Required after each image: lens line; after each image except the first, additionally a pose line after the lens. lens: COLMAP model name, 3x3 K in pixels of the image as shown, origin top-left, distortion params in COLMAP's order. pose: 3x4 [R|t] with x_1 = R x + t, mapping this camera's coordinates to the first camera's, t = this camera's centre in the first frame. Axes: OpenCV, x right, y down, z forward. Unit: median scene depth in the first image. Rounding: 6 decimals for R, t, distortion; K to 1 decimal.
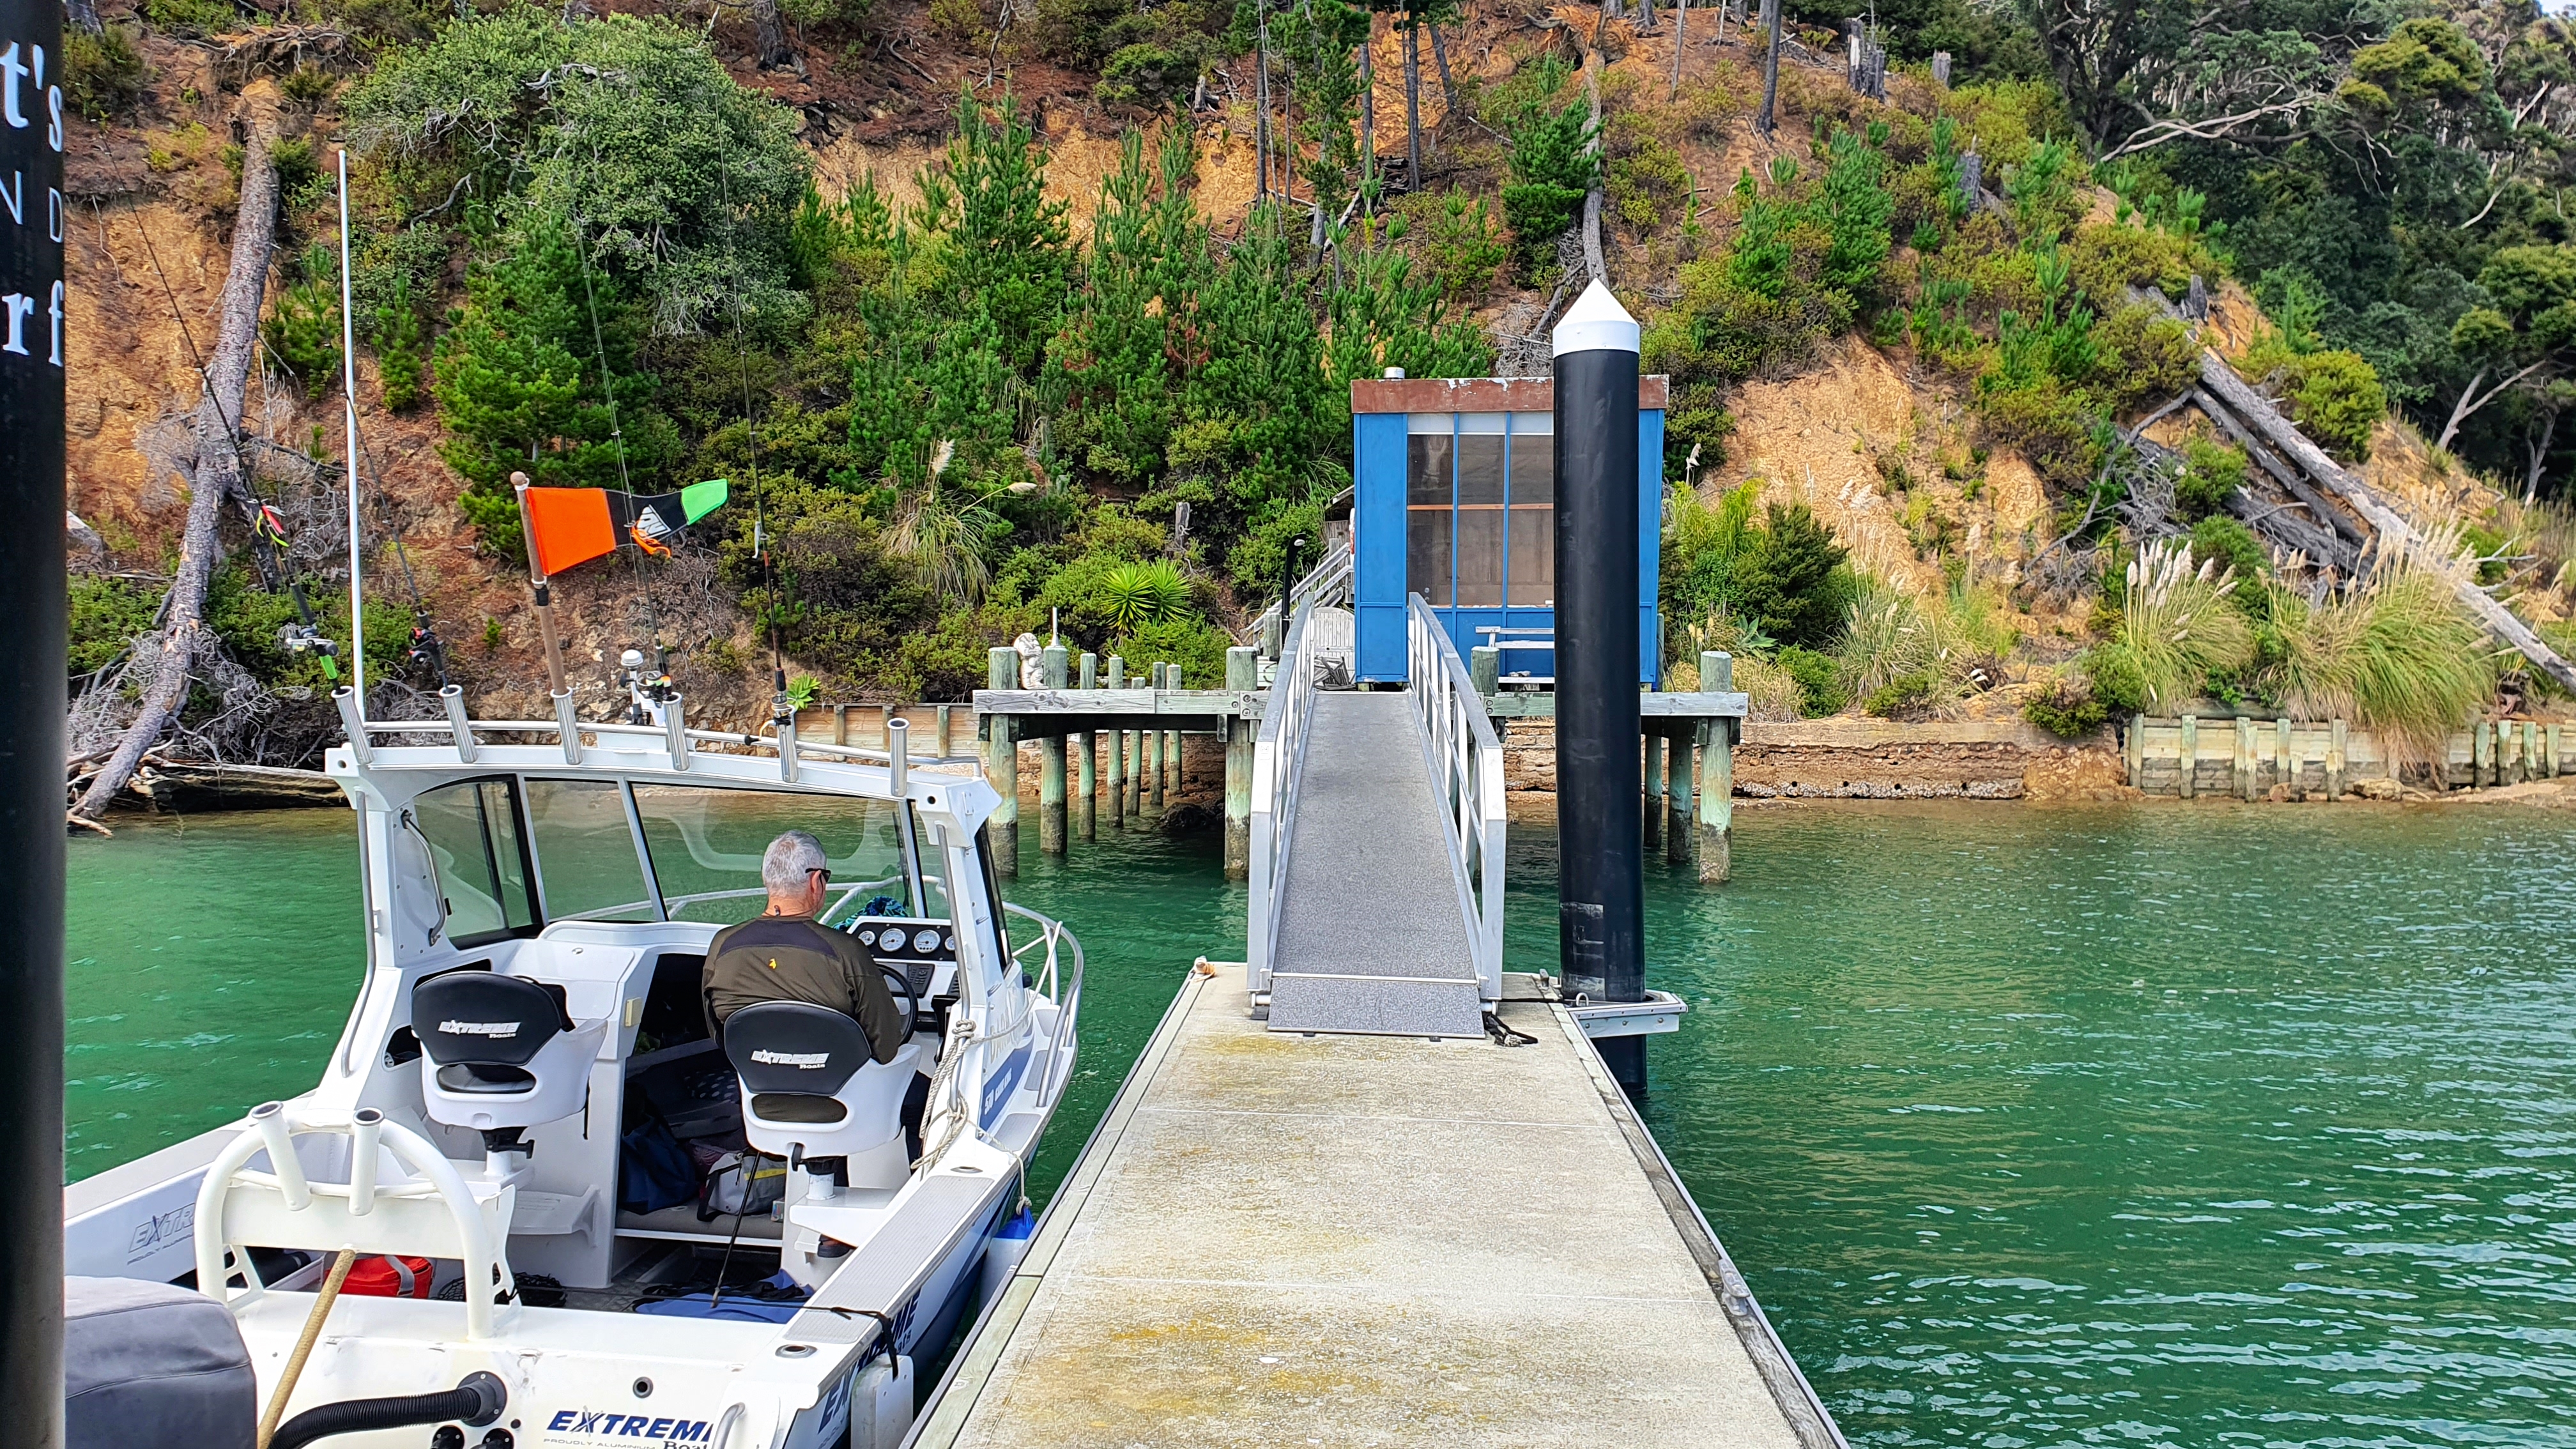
lens RADIAL K [[1981.3, 0, 1339.6], [0, 1981.3, 719.6], [0, 0, 1]] dist [0.165427, -0.258588]
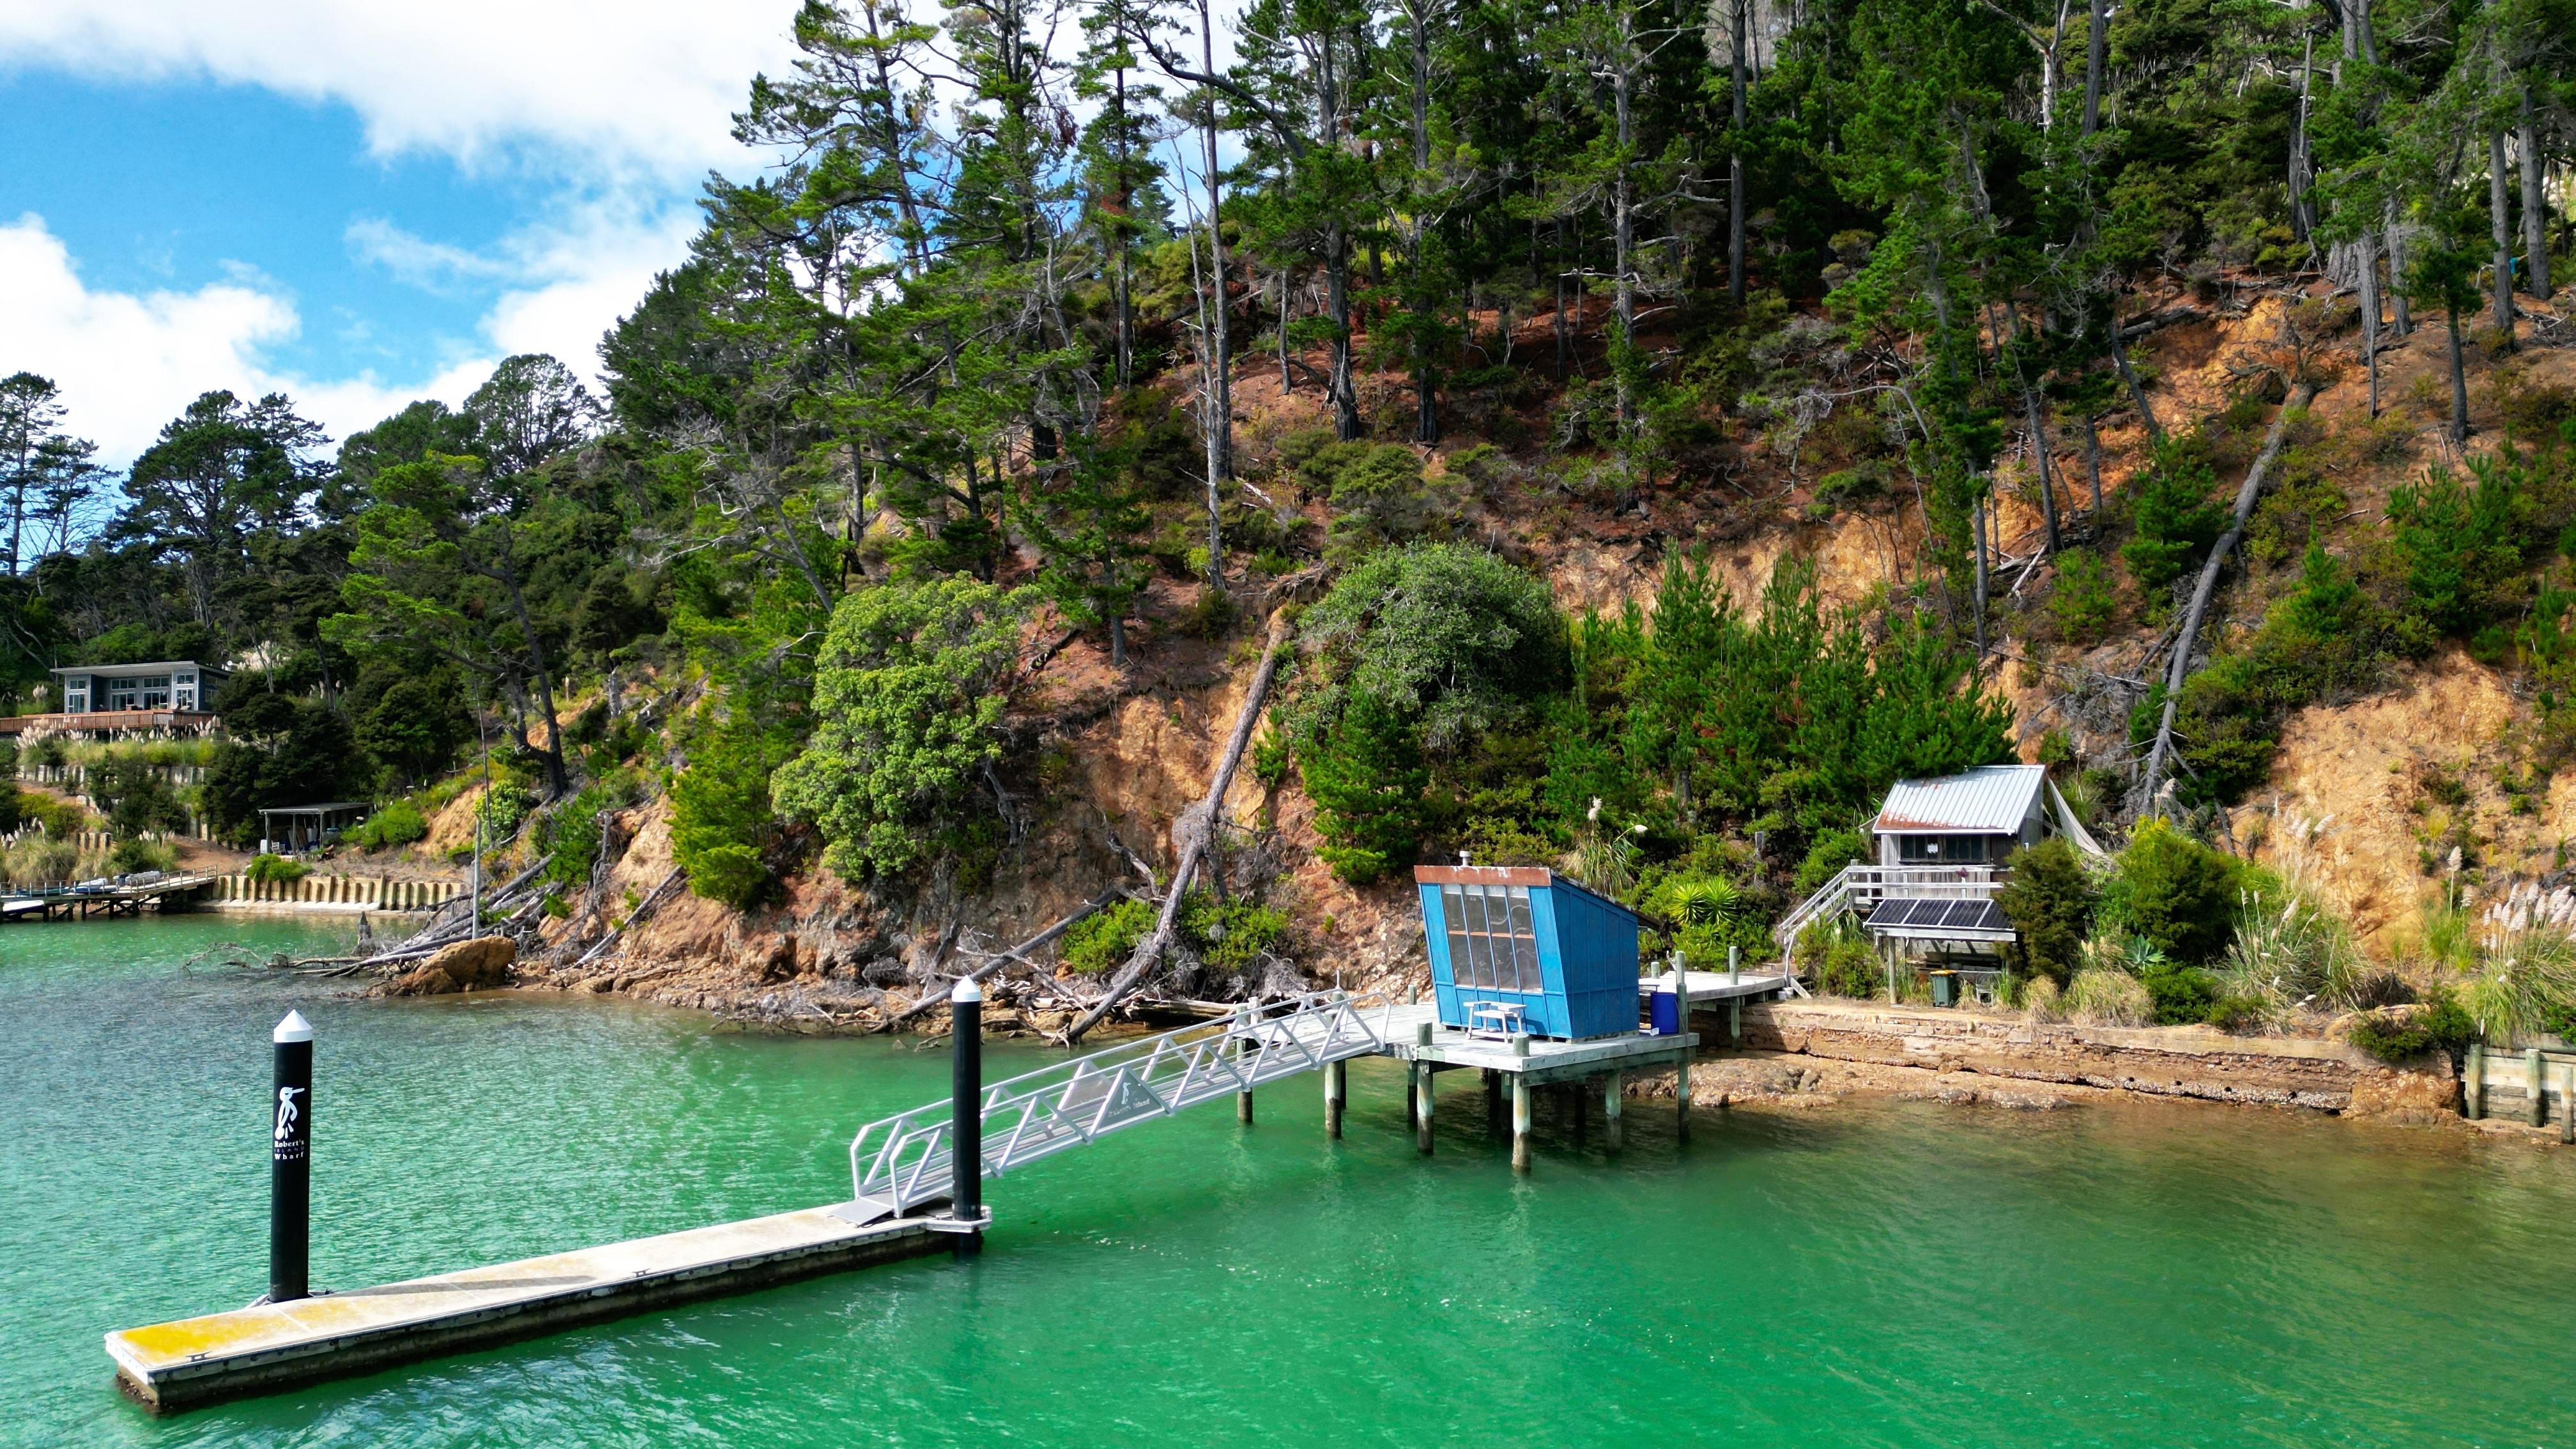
lens RADIAL K [[1879.2, 0, 1288.0], [0, 1879.2, 724.5], [0, 0, 1]] dist [-0.001359, -0.000067]
pose [[0.716704, -0.030539, -0.696709, 0.610333], [-0.010995, 0.998422, -0.055075, -0.107196], [0.697291, 0.047133, 0.715237, -0.192388]]
